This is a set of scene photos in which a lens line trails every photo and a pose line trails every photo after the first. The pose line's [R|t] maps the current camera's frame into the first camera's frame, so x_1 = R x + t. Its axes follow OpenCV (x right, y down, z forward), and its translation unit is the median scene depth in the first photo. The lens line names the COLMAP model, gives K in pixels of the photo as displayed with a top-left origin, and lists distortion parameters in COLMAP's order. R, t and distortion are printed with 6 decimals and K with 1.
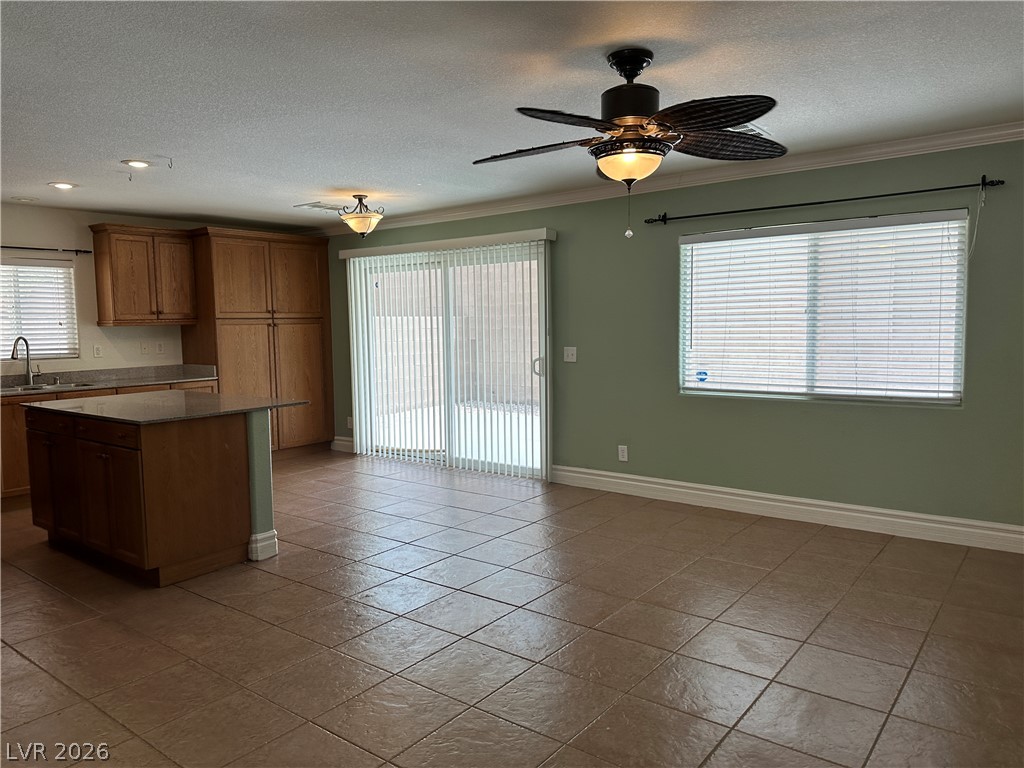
lens RADIAL K [[739.0, 0, 522.0], [0, 739.0, 382.0], [0, 0, 1]] dist [0.023777, -0.002553]
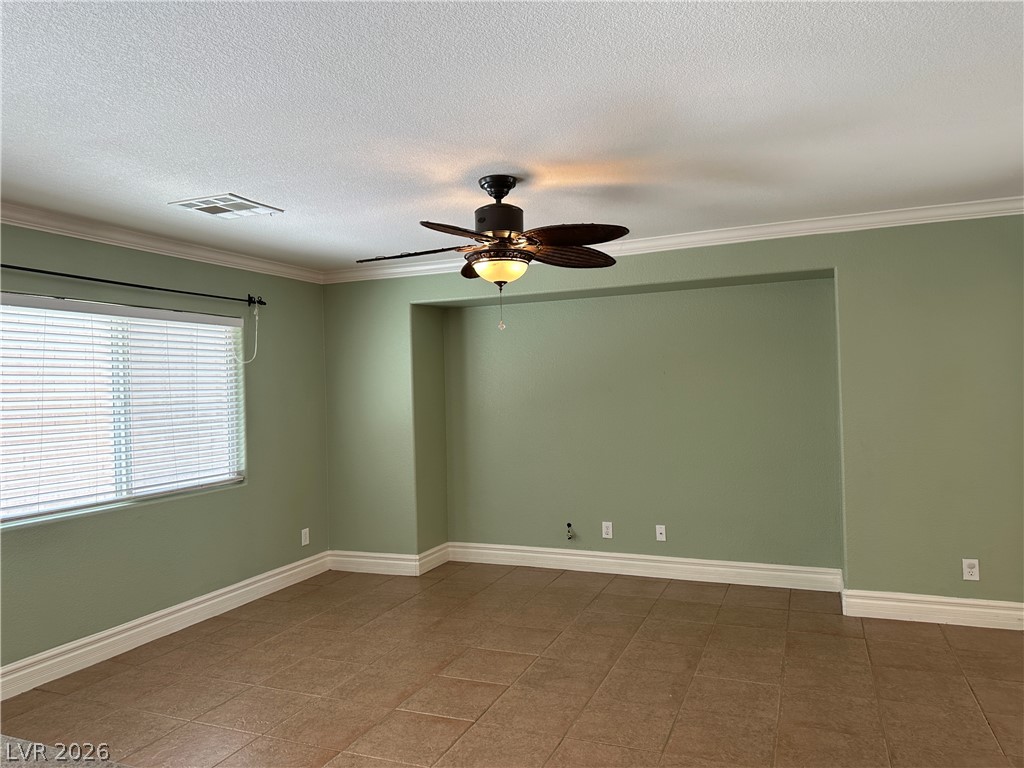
lens RADIAL K [[716.7, 0, 512.0], [0, 716.7, 384.0], [0, 0, 1]] dist [0.150620, -0.214588]
pose [[-0.254579, 0.030739, 0.966563, -0.637493], [0.114004, 0.993479, -0.001568, -0.072028], [-0.960309, 0.109793, -0.256423, 0.862995]]
